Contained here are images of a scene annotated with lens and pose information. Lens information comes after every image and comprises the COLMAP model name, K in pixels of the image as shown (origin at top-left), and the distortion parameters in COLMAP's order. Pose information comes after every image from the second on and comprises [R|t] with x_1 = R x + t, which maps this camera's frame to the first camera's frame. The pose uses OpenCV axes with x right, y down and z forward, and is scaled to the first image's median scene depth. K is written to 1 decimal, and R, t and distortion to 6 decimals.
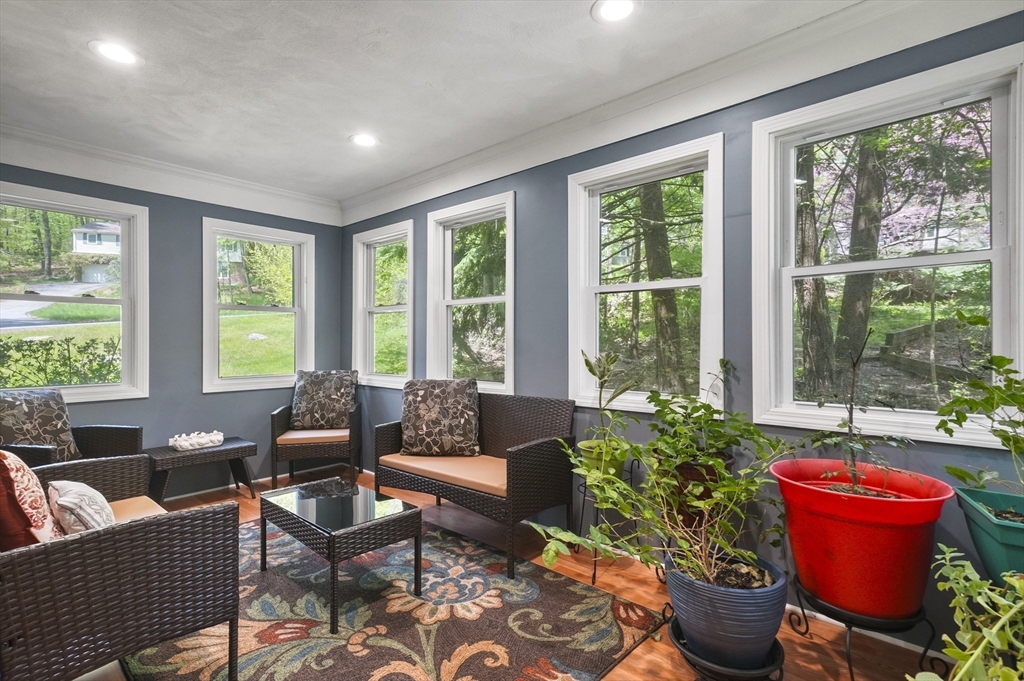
lens RADIAL K [[493.0, 0, 512.7], [0, 493.0, 337.1], [0, 0, 1]] dist [0.015820, 0.000834]
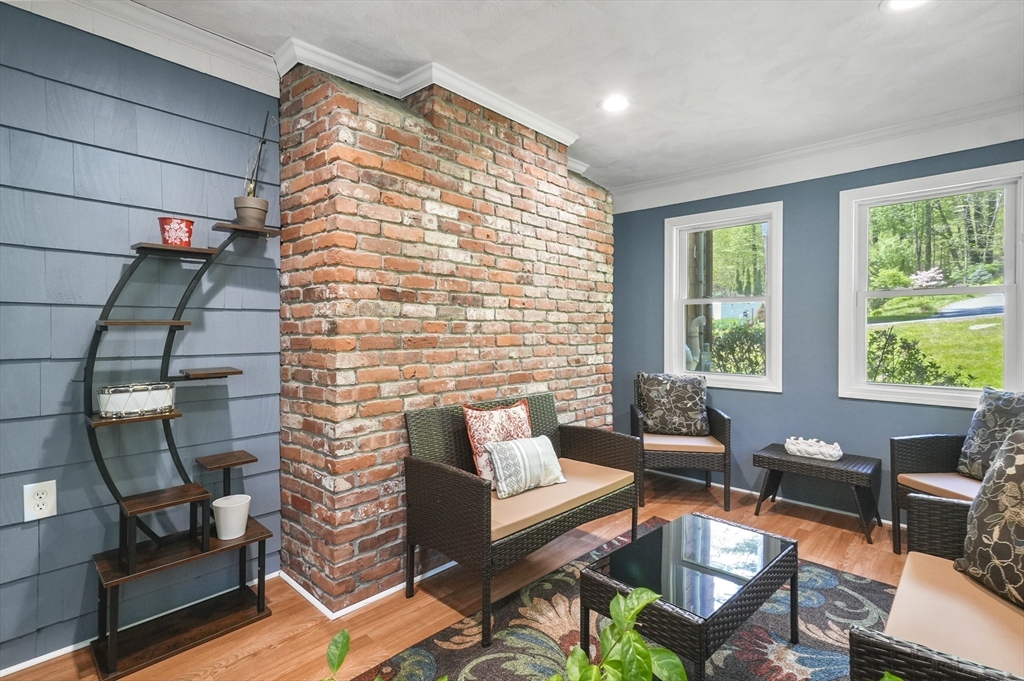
lens RADIAL K [[493.0, 0, 512.7], [0, 493.0, 337.1], [0, 0, 1]] dist [0.015820, 0.000834]
pose [[-0.015334, 0.020410, -0.999674, 0.275888], [0.009413, 0.999750, 0.020267, -0.016017], [0.999838, -0.009099, -0.015522, 0.498464]]
